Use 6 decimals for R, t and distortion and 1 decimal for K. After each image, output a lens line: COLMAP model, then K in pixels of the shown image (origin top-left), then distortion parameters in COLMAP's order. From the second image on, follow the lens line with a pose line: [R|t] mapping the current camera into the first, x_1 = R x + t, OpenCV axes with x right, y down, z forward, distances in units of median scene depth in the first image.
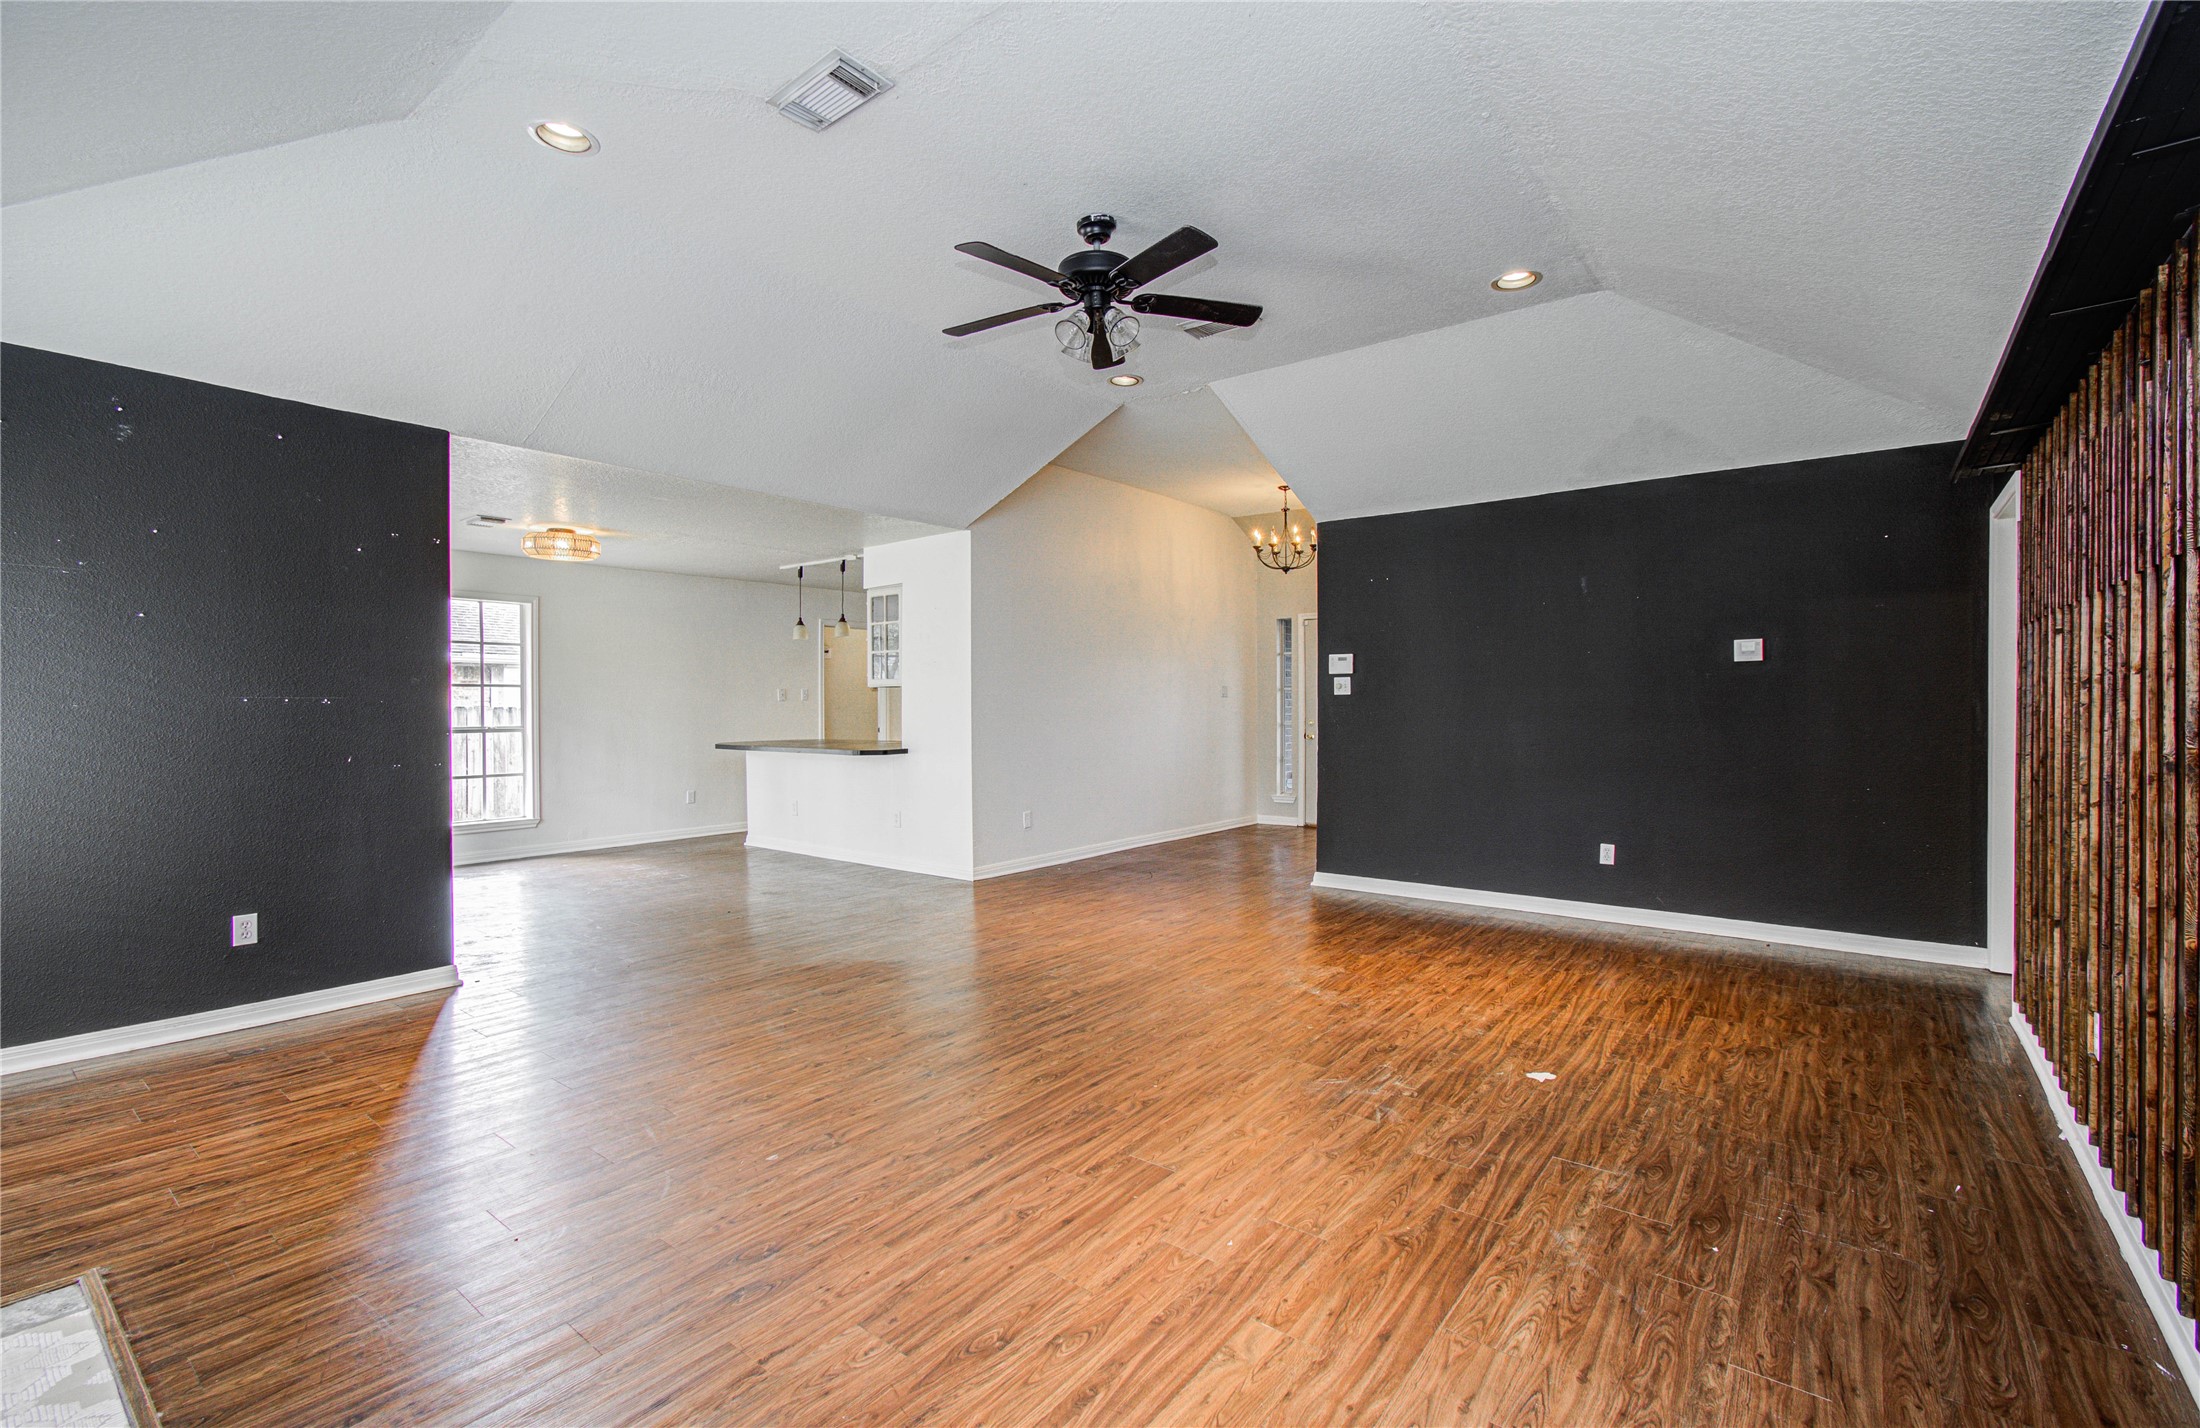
lens RADIAL K [[969.8, 0, 1096.5], [0, 969.8, 723.3], [0, 0, 1]] dist [-0.071826, 0.049064]
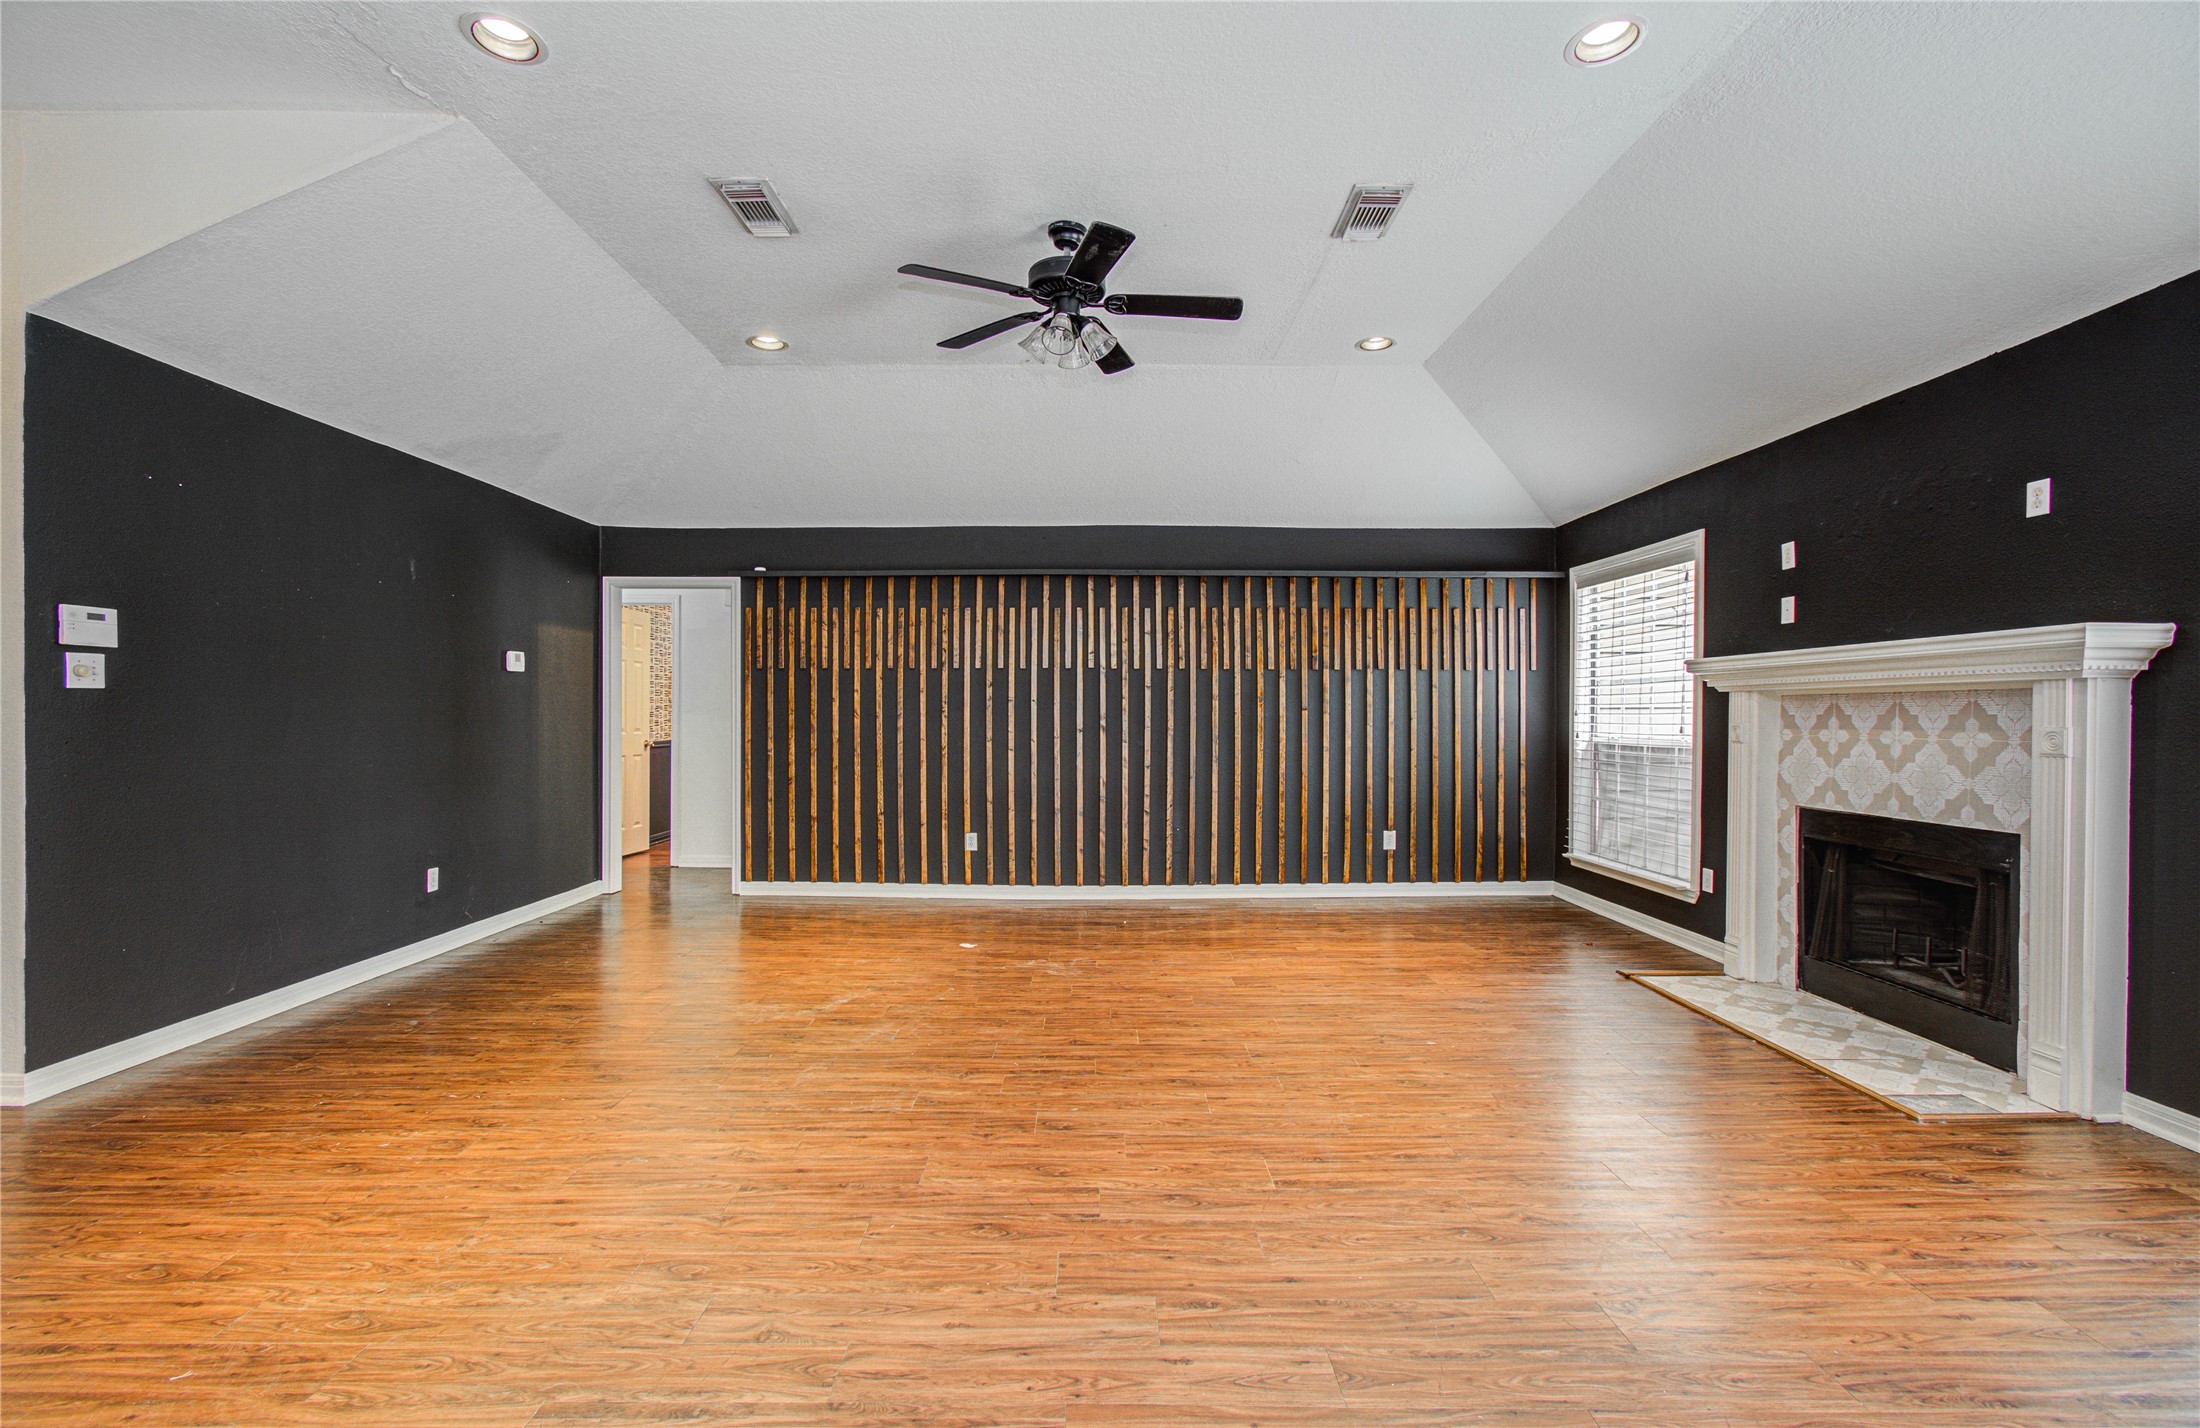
lens RADIAL K [[955.1, 0, 1081.6], [0, 955.1, 718.8], [0, 0, 1]] dist [-0.051804, 0.035005]
pose [[-0.618385, -0.000864, 0.785875, -0.730525], [0.014487, 0.999817, 0.012499, -0.021104], [-0.785742, 0.019114, -0.618260, 1.485018]]
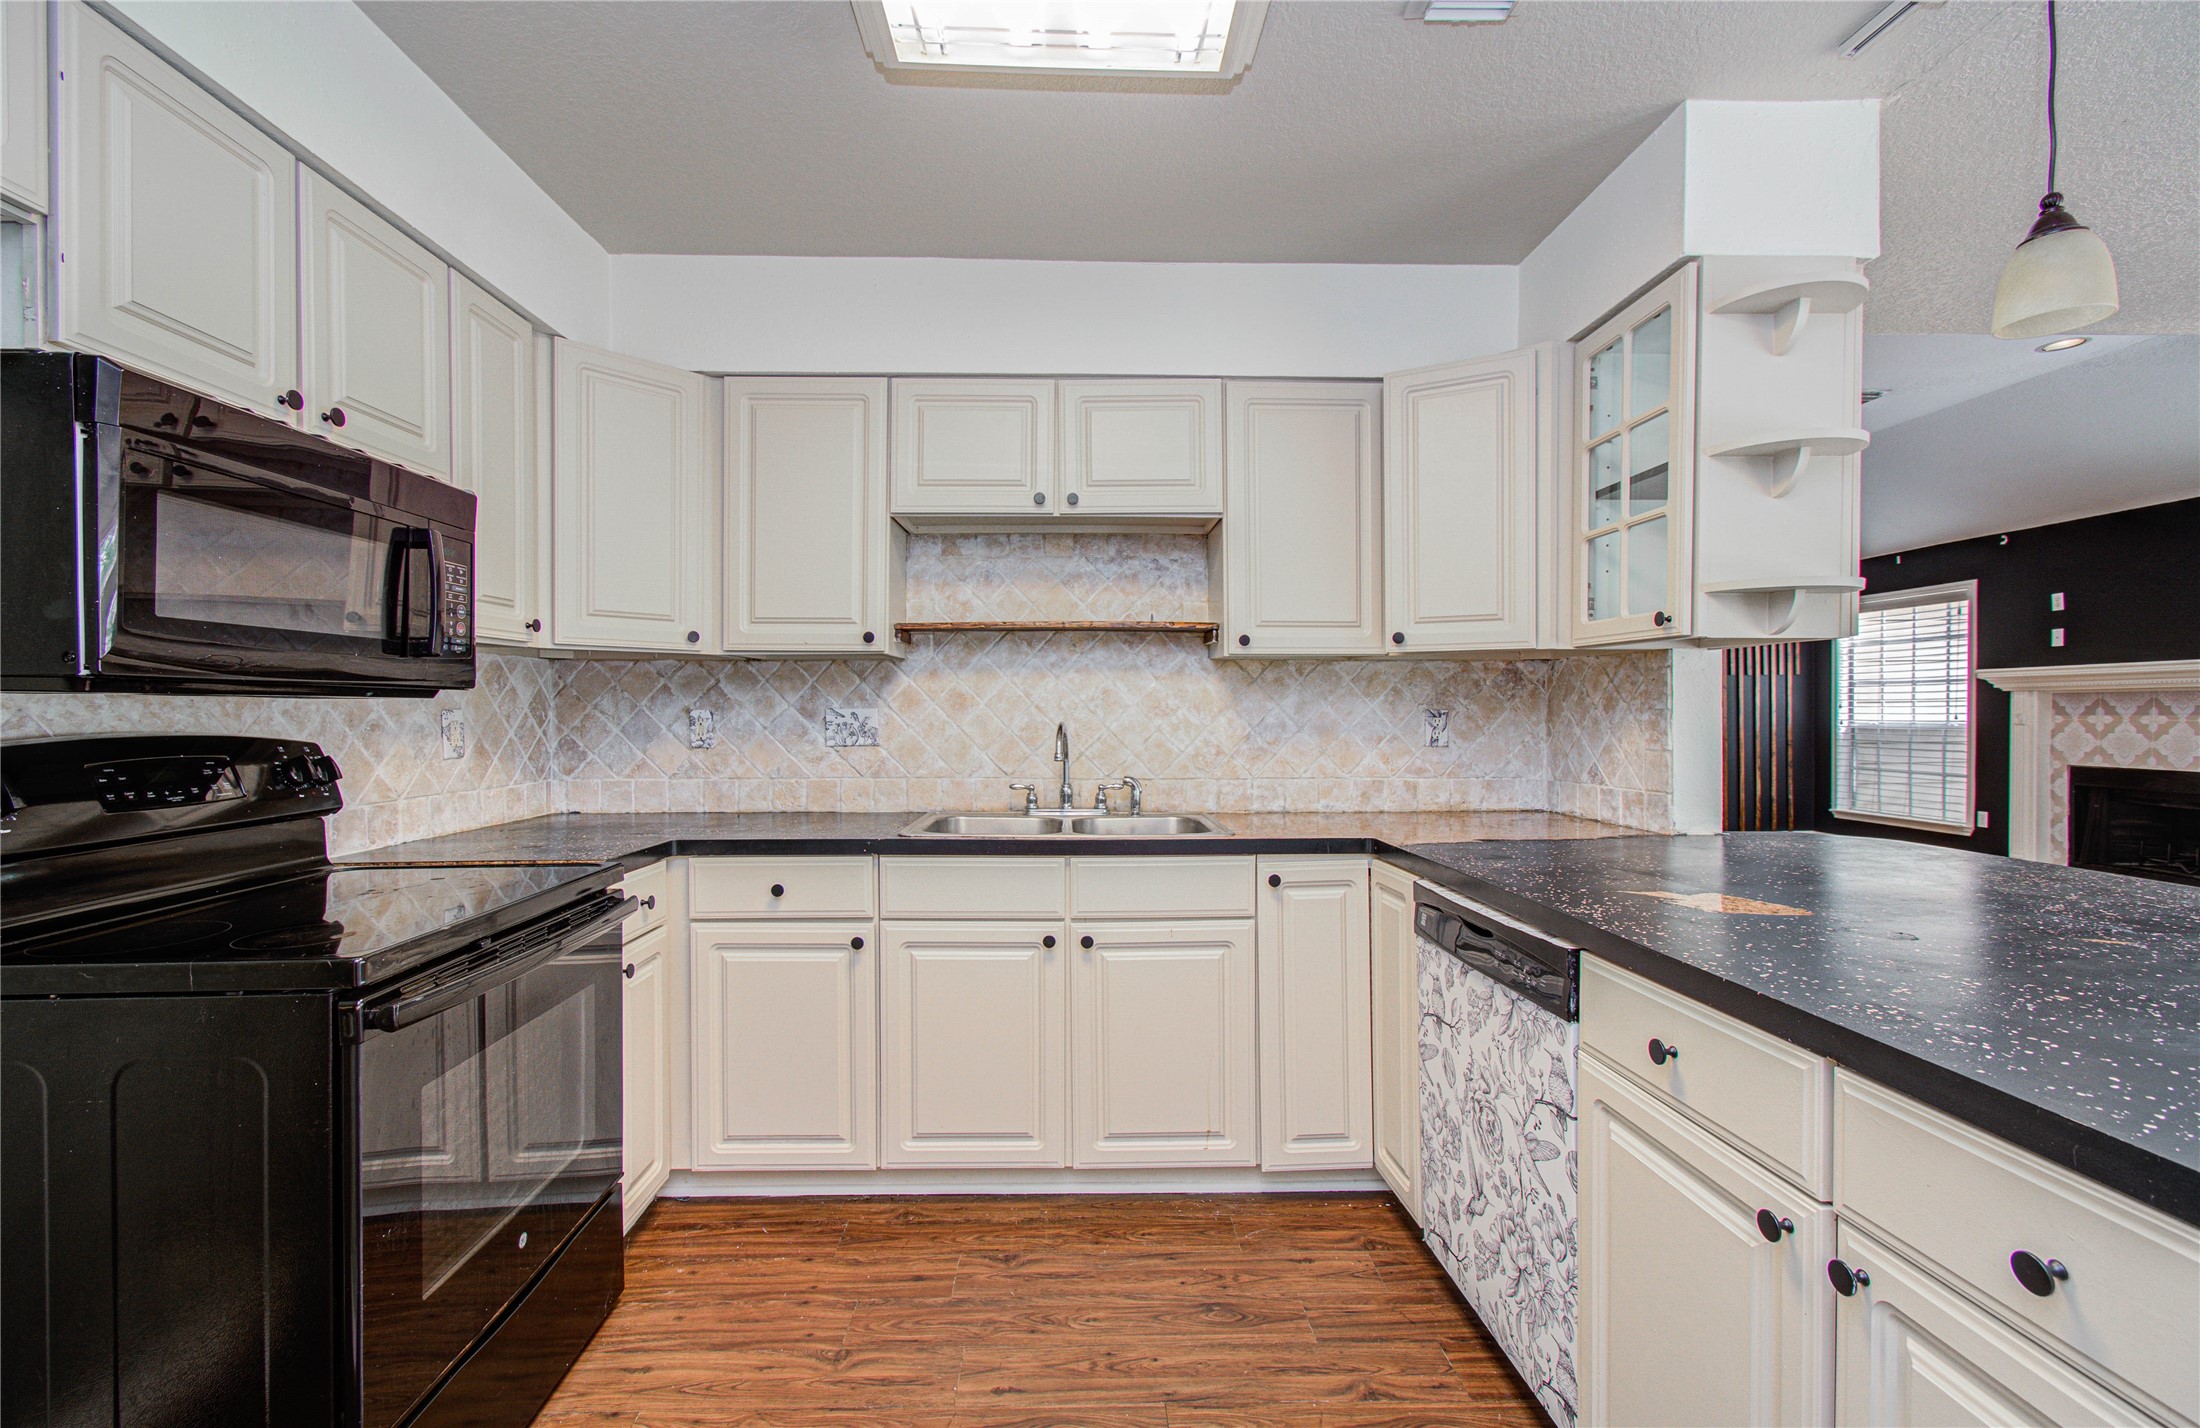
lens RADIAL K [[937.3, 0, 1088.9], [0, 937.3, 718.4], [0, 0, 1]] dist [-0.001124, 0.001091]
pose [[-0.629714, -0.000271, 0.776827, -0.593291], [0.021837, 0.999599, 0.018050, -0.045930], [-0.776520, 0.028330, -0.629455, 2.547114]]
